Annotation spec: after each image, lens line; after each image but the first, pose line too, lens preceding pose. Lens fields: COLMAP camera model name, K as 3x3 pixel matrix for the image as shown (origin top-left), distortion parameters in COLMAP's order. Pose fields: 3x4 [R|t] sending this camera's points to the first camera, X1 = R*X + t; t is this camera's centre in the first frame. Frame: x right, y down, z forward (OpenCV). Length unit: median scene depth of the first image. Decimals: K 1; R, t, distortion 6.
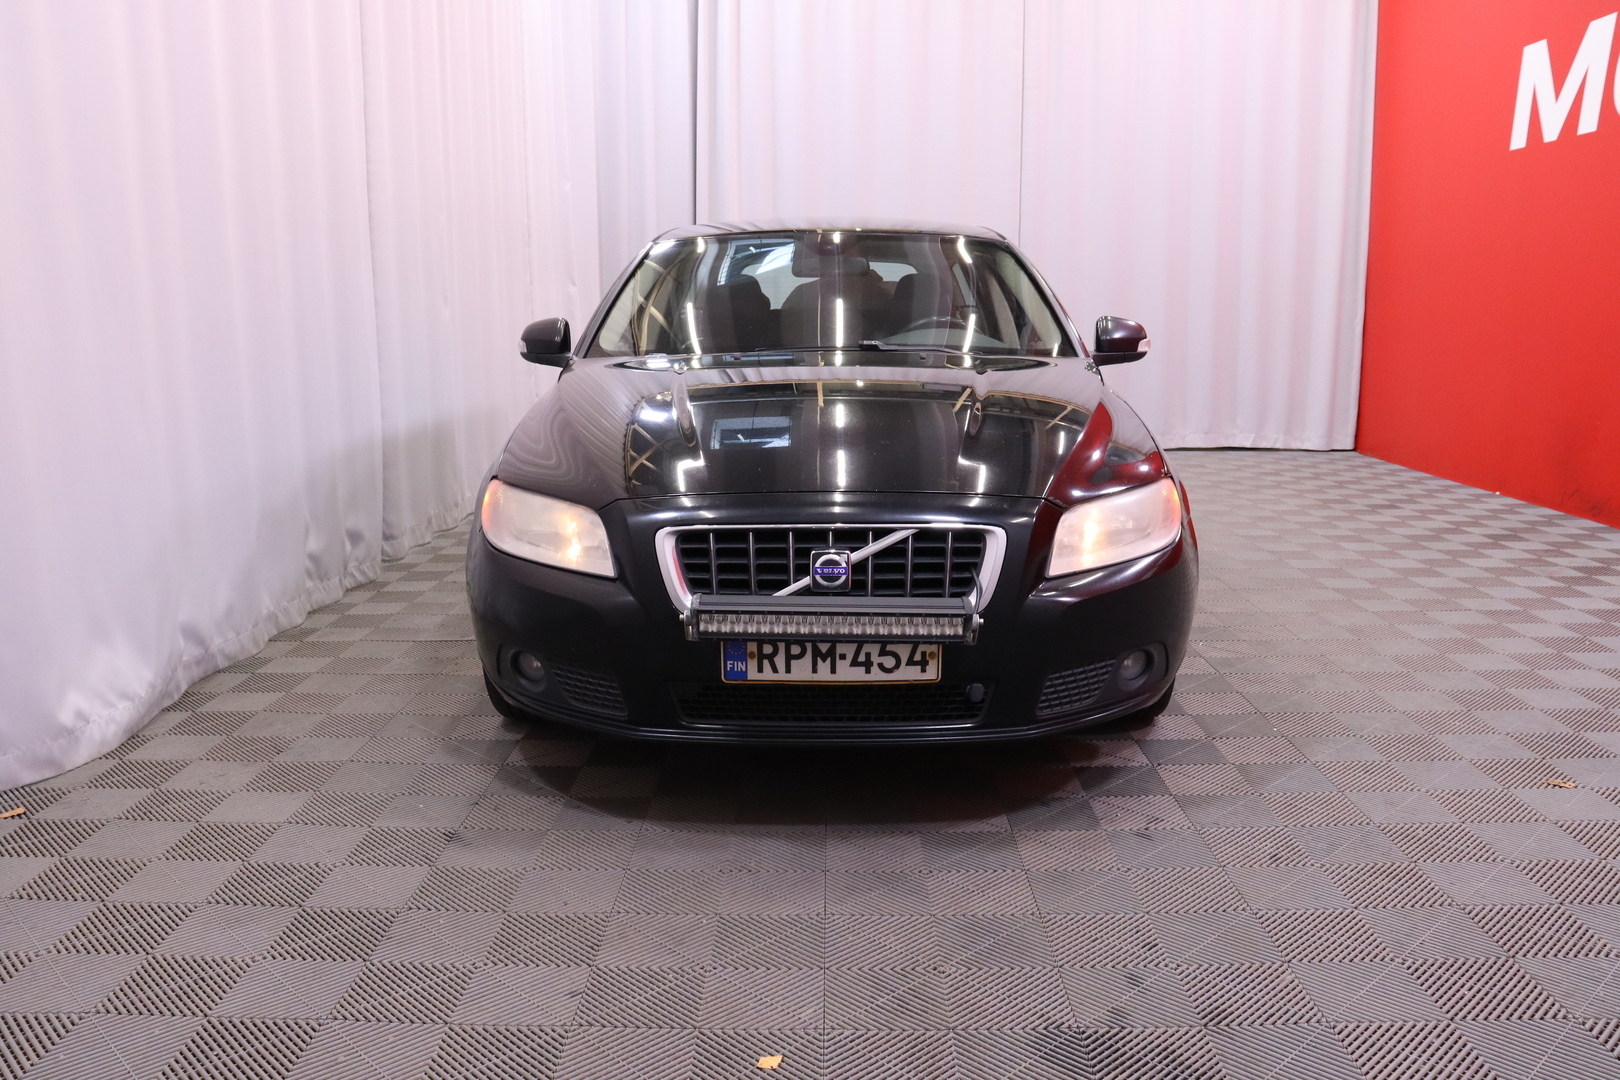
lens RADIAL K [[1289.2, 0, 777.6], [0, 1289.2, 540.0], [0, 0, 1]] dist [-0.166538, 0.113075]
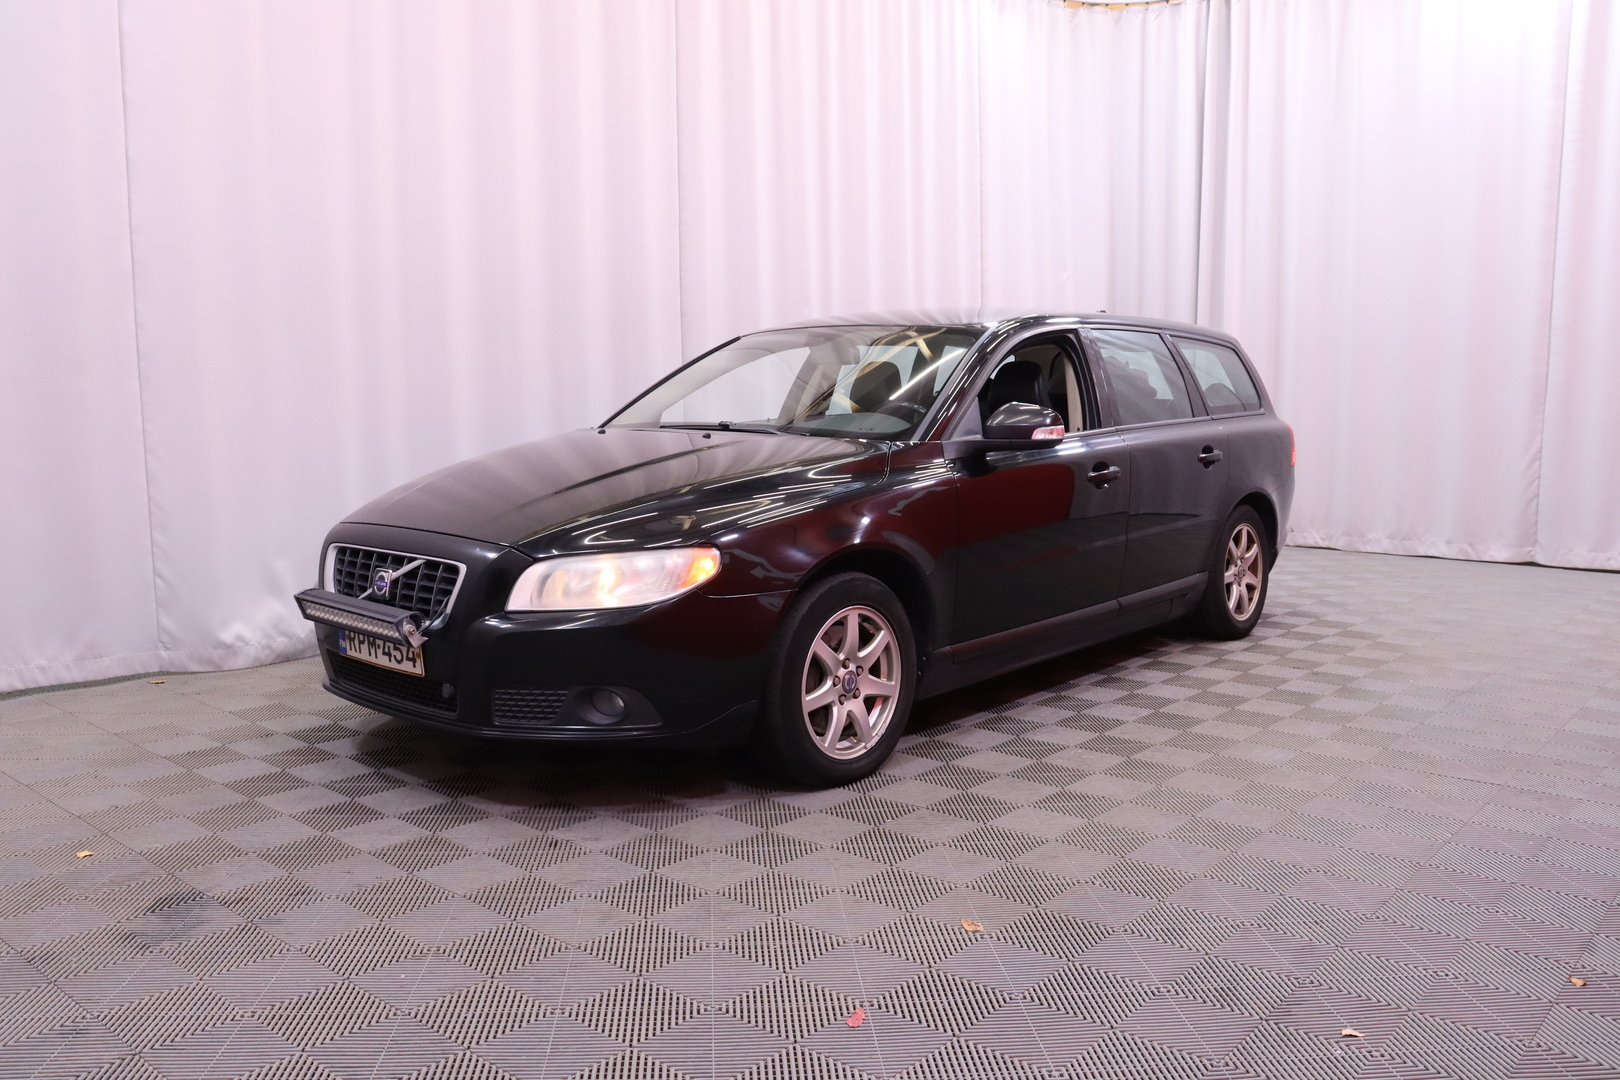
lens RADIAL K [[1289.2, 0, 777.6], [0, 1289.2, 540.0], [0, 0, 1]] dist [-0.166538, 0.113075]
pose [[0.756541, 0.076640, -0.649439, 1.235479], [-0.112275, 0.993585, -0.013538, -0.051318], [0.644236, 0.083158, 0.760293, 0.236960]]
